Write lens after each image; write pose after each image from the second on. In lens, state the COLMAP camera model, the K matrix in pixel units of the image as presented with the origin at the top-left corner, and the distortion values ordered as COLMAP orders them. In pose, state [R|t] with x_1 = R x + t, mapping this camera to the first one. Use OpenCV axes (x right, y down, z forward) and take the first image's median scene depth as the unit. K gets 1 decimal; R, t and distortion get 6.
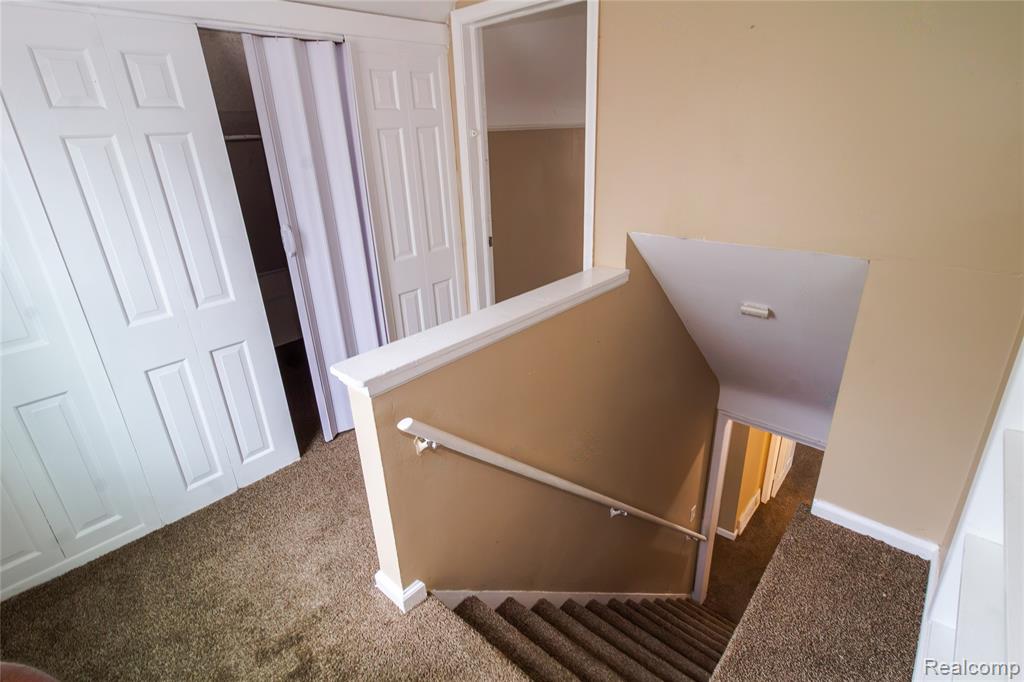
lens RADIAL K [[496.0, 0, 512.0], [0, 496.0, 341.0], [0, 0, 1]] dist [0.000847, 0.012579]
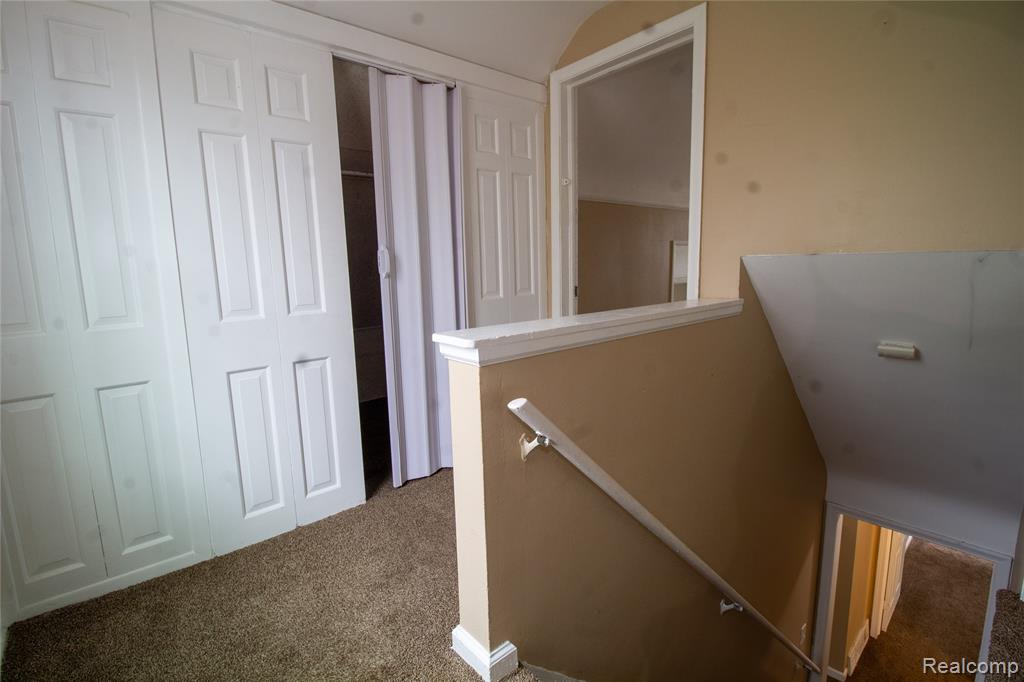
lens RADIAL K [[487.2, 0, 519.8], [0, 487.2, 320.2], [0, 0, 1]] dist [-0.000488, -0.001472]
pose [[0.993769, 0.025462, -0.108515, -0.078404], [-0.050009, 0.971922, -0.229930, 0.131934], [0.099613, 0.233924, 0.967139, 0.124238]]
